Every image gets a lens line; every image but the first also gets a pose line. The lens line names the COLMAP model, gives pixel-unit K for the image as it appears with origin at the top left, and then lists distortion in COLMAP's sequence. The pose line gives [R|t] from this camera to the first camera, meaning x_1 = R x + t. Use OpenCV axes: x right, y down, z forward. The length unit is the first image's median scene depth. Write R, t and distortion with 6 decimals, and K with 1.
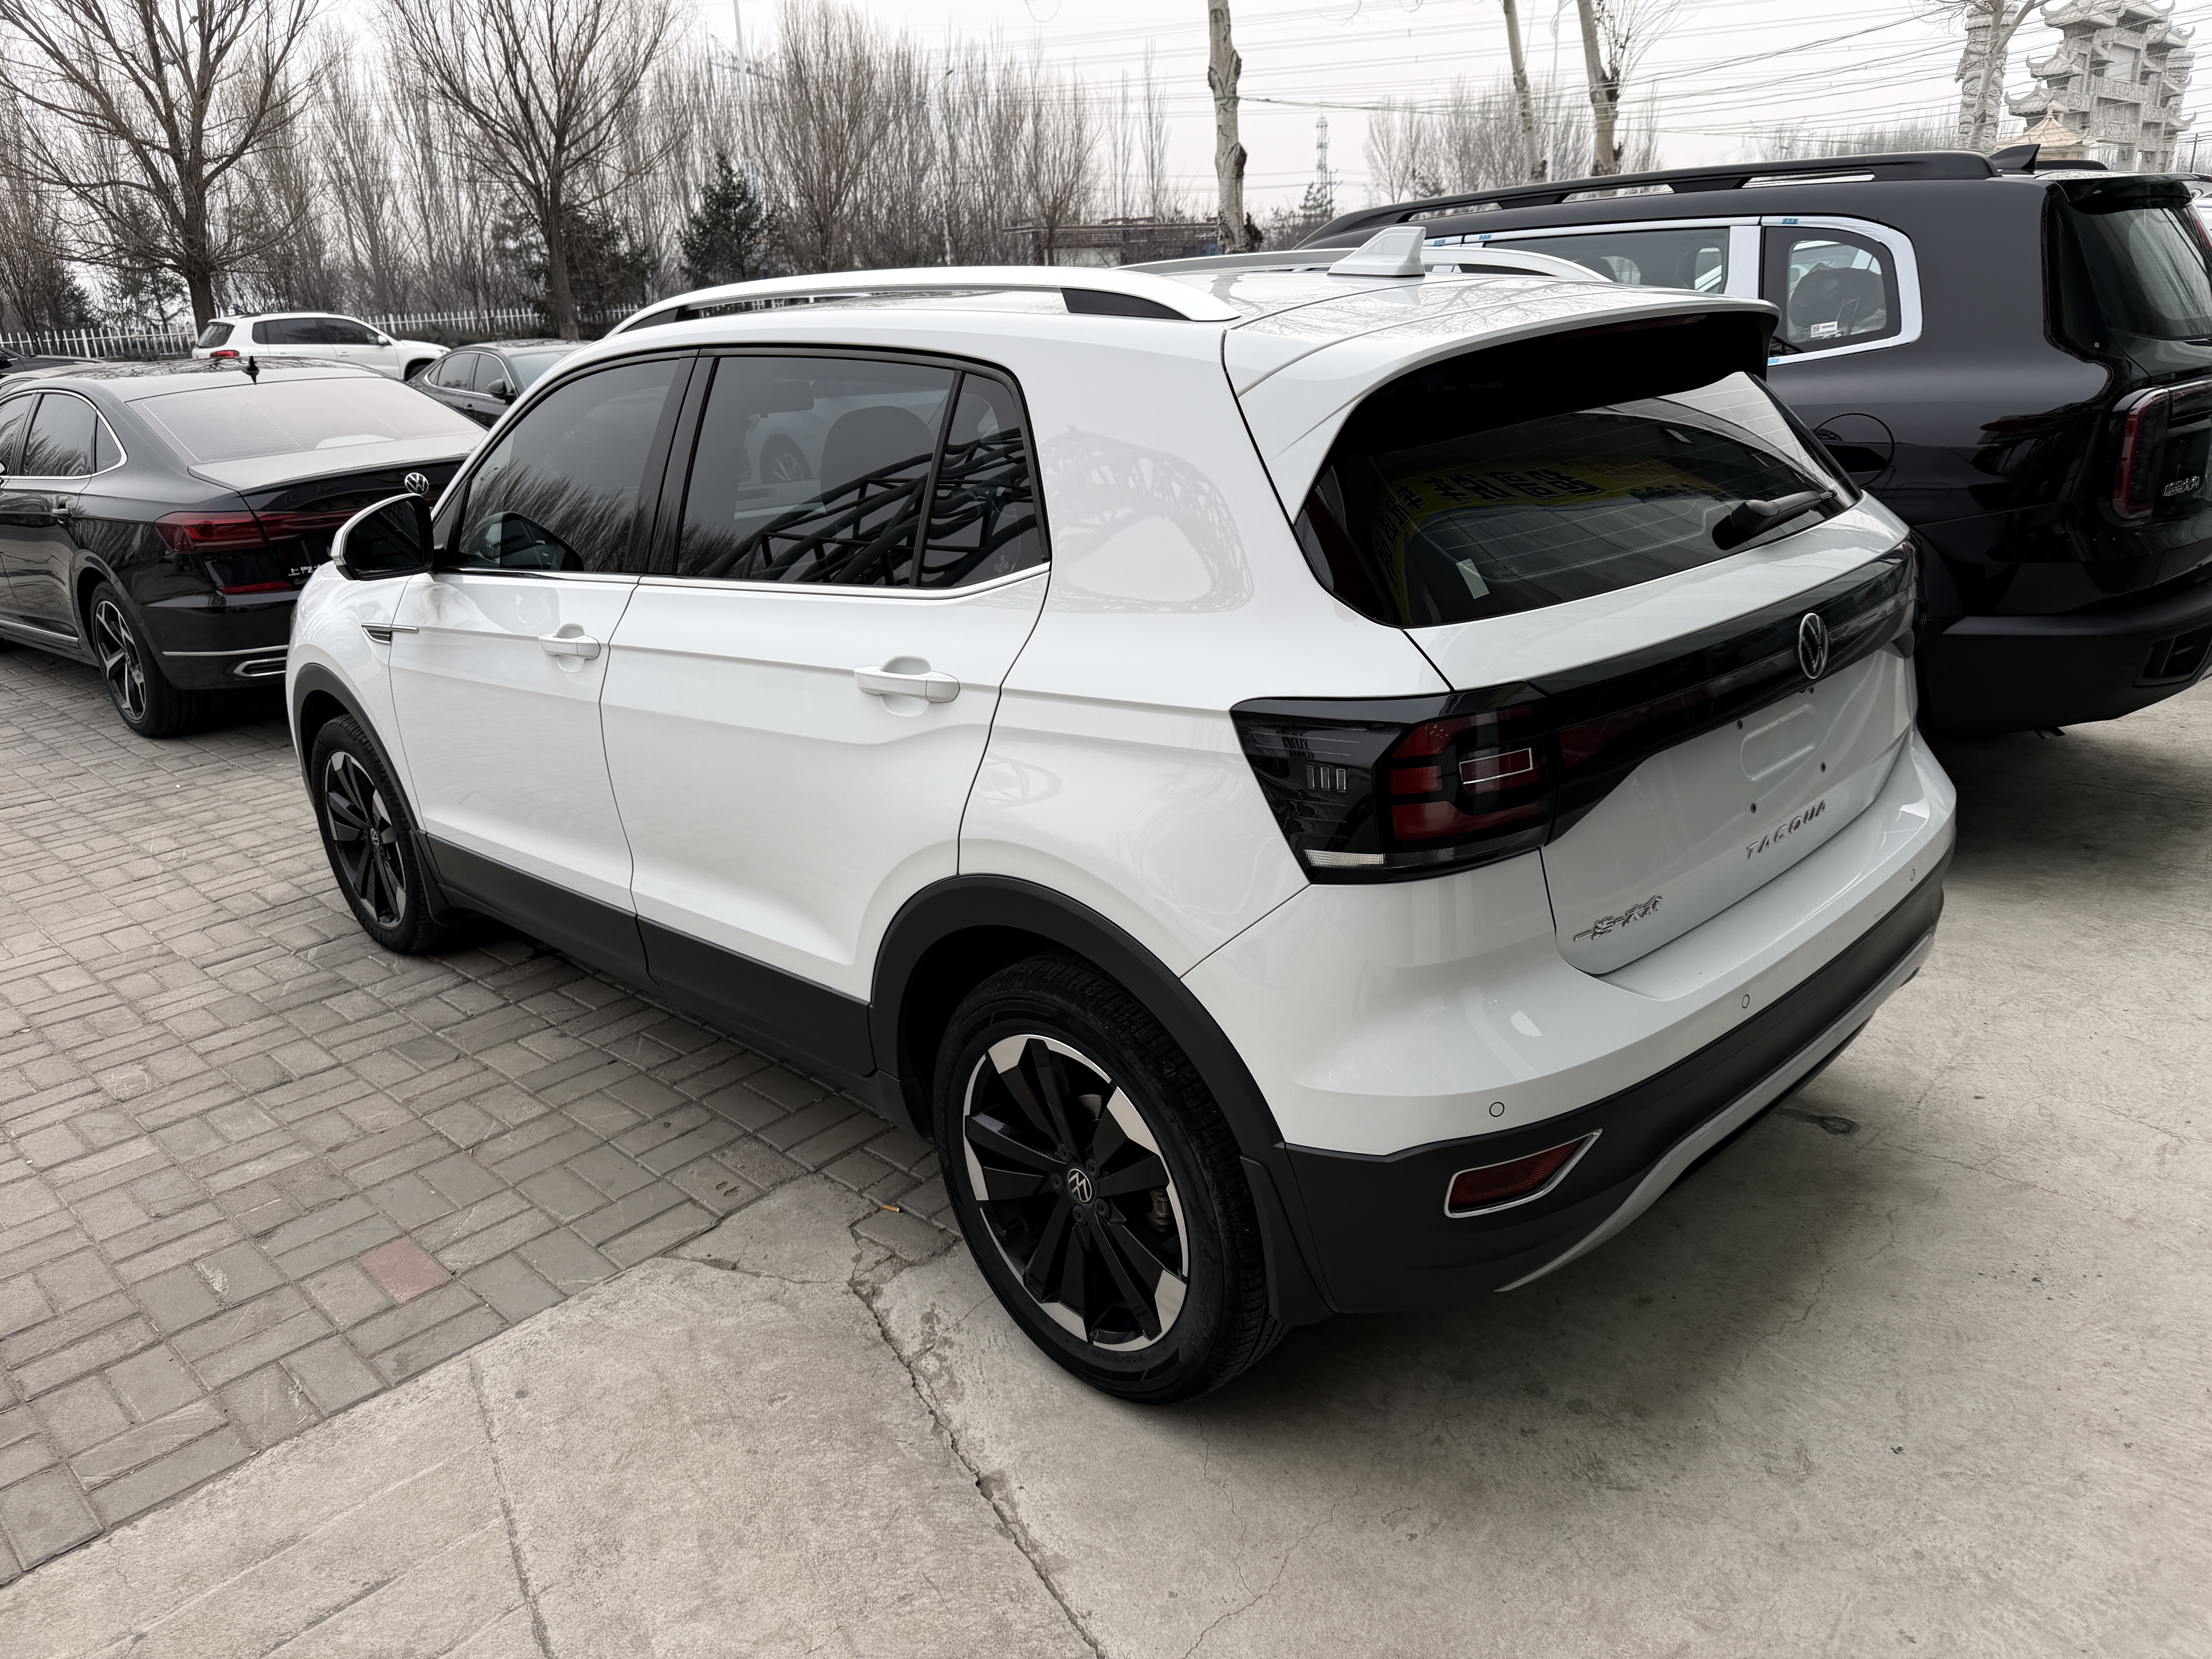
lens RADIAL K [[1555.3, 0, 1106.0], [0, 1555.3, 829.5], [0, 0, 1]] dist [0.001857, -0.002042]
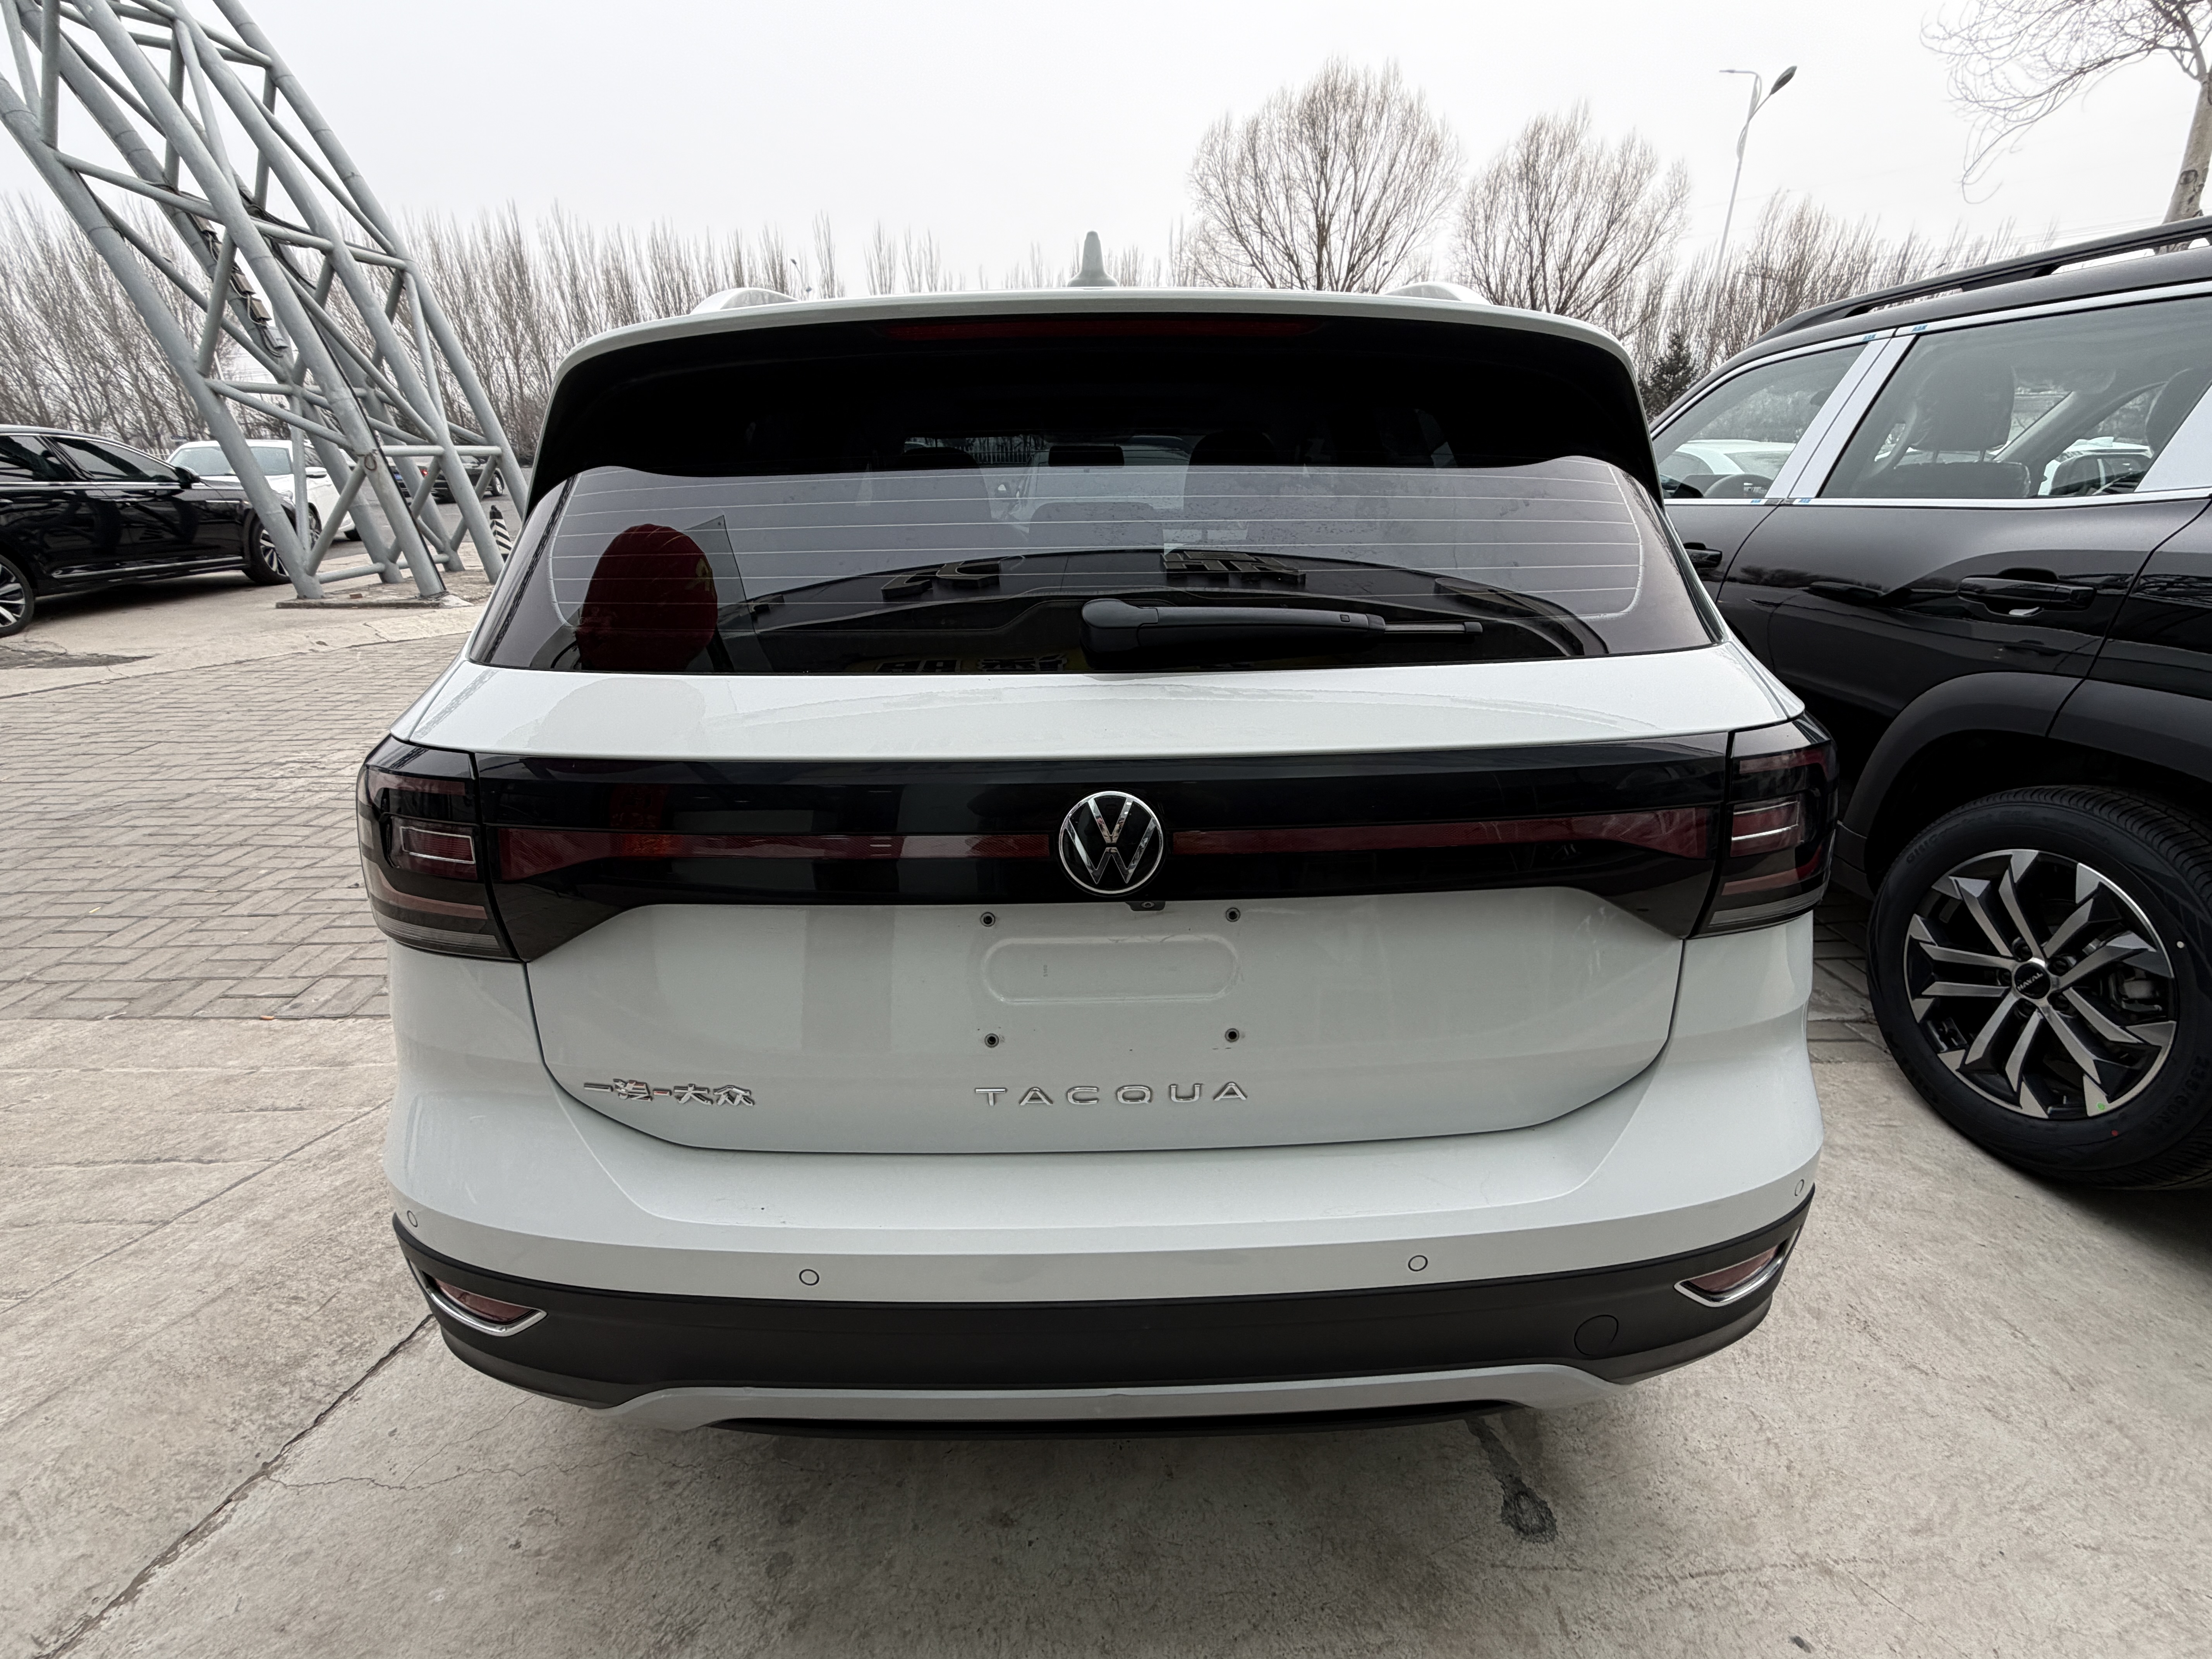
lens RADIAL K [[958.6, 0, 1083.2], [0, 958.6, 812.9], [0, 0, 1]] dist [-0.000235, 0.000132]
pose [[0.727585, 0.284774, -0.624119, 0.538659], [-0.255265, 0.956827, 0.139001, -0.142468], [0.636758, 0.058181, 0.768866, 0.536484]]
